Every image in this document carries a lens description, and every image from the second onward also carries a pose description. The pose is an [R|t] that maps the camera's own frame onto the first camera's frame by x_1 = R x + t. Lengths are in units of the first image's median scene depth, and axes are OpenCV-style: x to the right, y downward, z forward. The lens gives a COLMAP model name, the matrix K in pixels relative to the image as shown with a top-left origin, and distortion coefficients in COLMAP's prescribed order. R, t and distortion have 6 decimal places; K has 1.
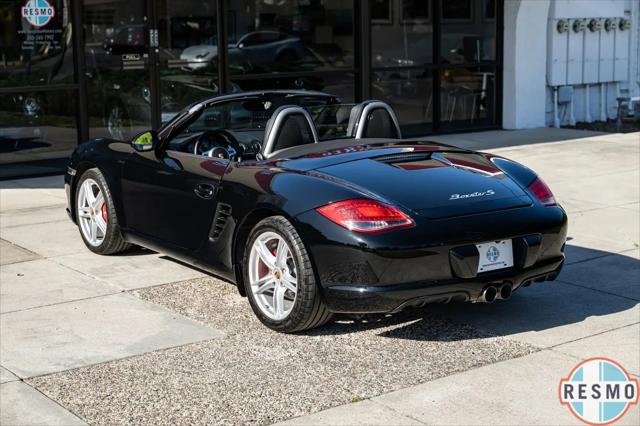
lens RADIAL K [[1120.8, 0, 320.0], [0, 1120.8, 213.0], [0, 0, 1]] dist [0.008318, -0.002702]
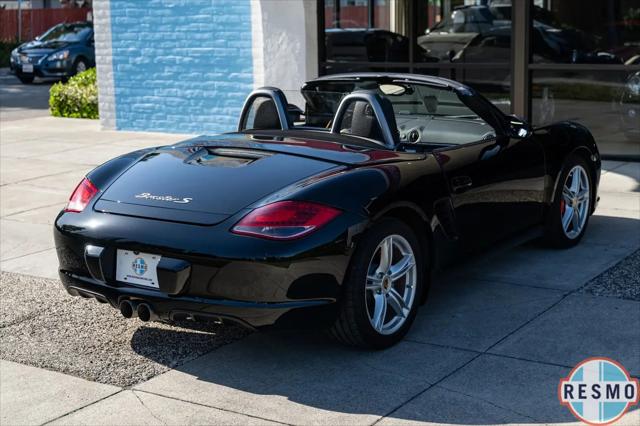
lens RADIAL K [[1083.1, 0, 320.0], [0, 1083.1, 213.0], [0, 0, 1]] dist [0.008450, -0.030725]
pose [[0.335702, 0.177879, -0.925021, 0.950703], [-0.148827, 0.979690, 0.134381, -0.134801], [0.930137, 0.092556, 0.355357, 0.810810]]
